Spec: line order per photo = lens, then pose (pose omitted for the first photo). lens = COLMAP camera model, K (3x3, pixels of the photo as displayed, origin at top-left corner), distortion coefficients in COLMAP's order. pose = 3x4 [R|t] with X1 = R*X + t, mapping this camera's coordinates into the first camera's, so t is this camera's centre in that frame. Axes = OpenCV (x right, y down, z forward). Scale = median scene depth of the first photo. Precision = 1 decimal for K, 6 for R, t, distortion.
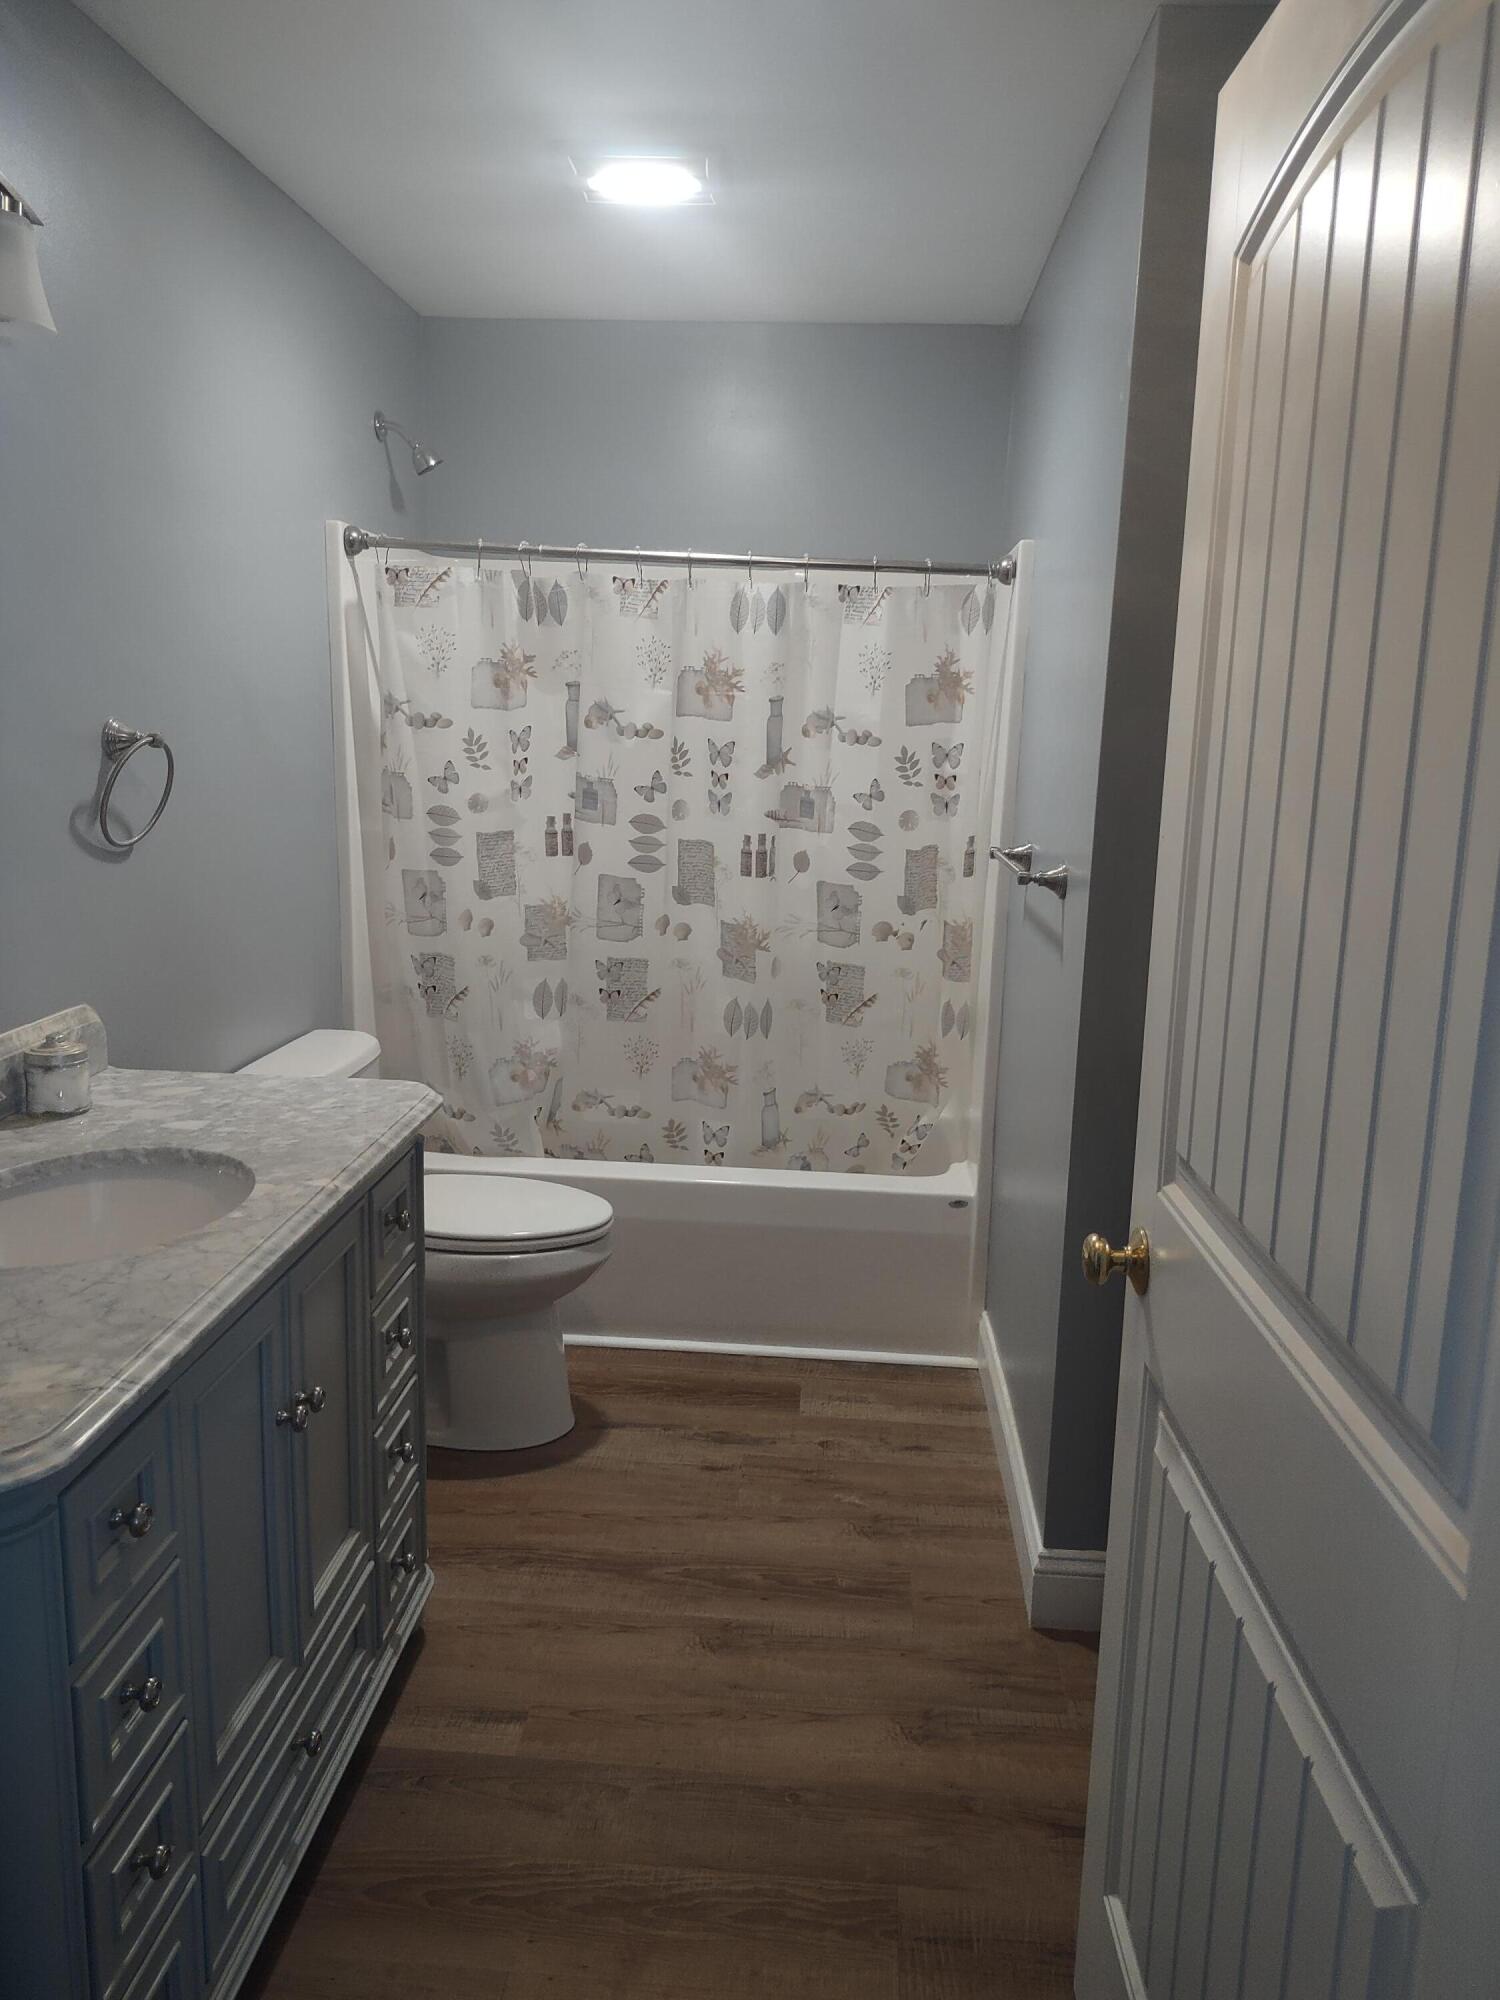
lens RADIAL K [[1527.8, 0, 750.0], [0, 1527.8, 1000.0], [0, 0, 1]] dist [0.097580, -0.173463]
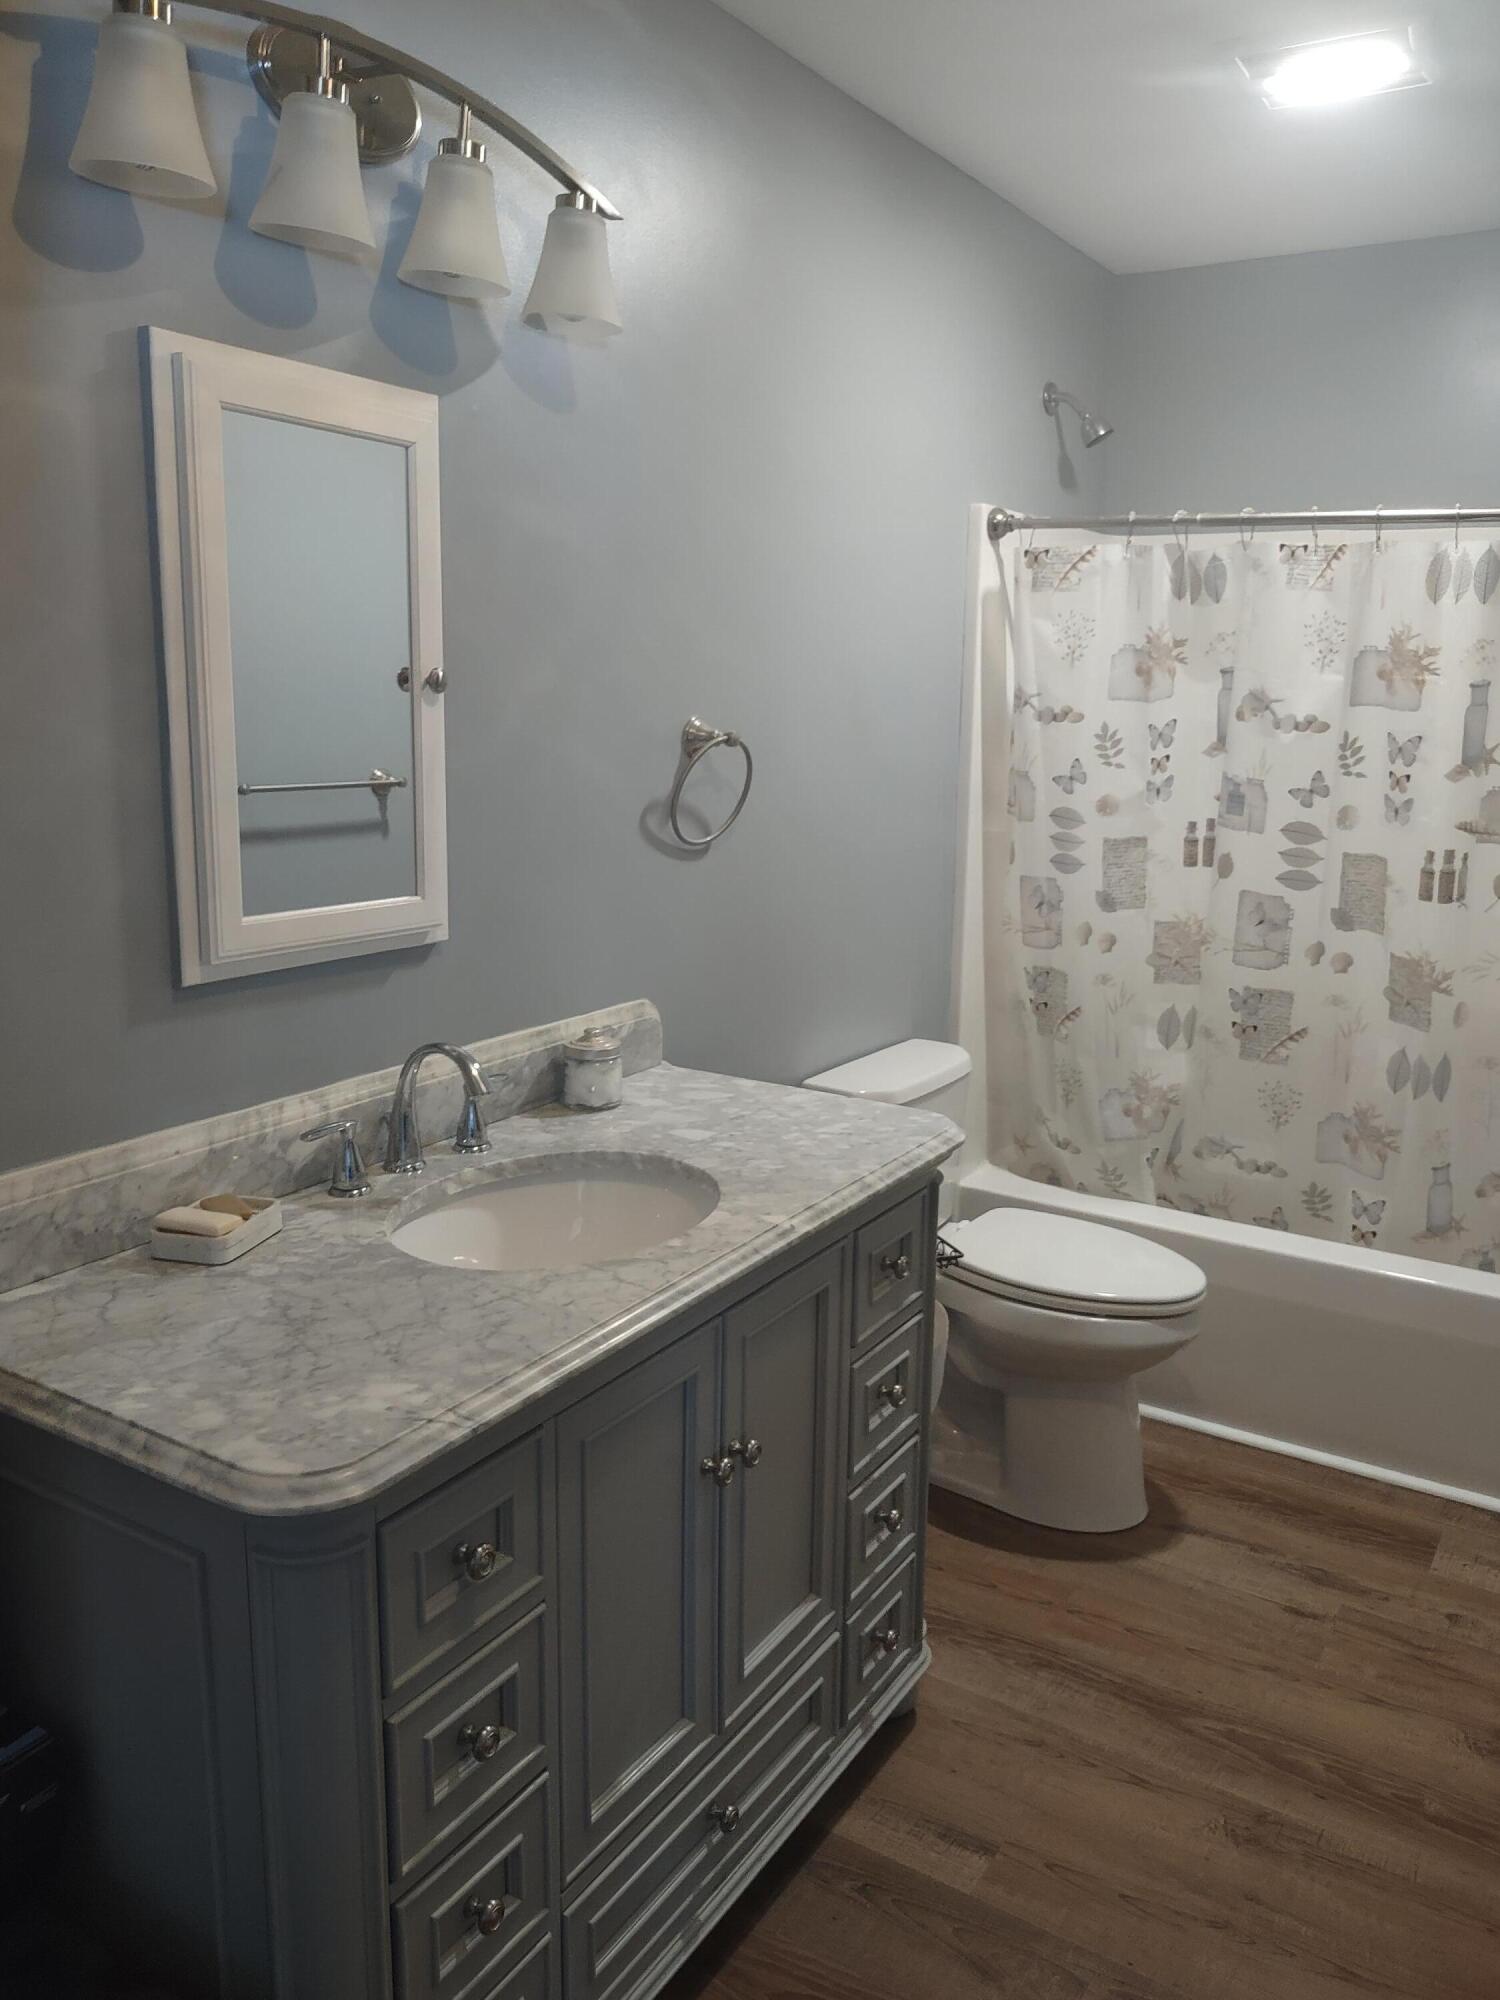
lens RADIAL K [[1543.9, 0, 747.7], [0, 1543.9, 991.8], [0, 0, 1]] dist [0.090488, -0.175528]
pose [[0.879235, 0.080303, -0.469571, 0.079003], [-0.081238, 0.996527, 0.018306, -0.019836], [0.469410, 0.022052, 0.882705, 0.104354]]
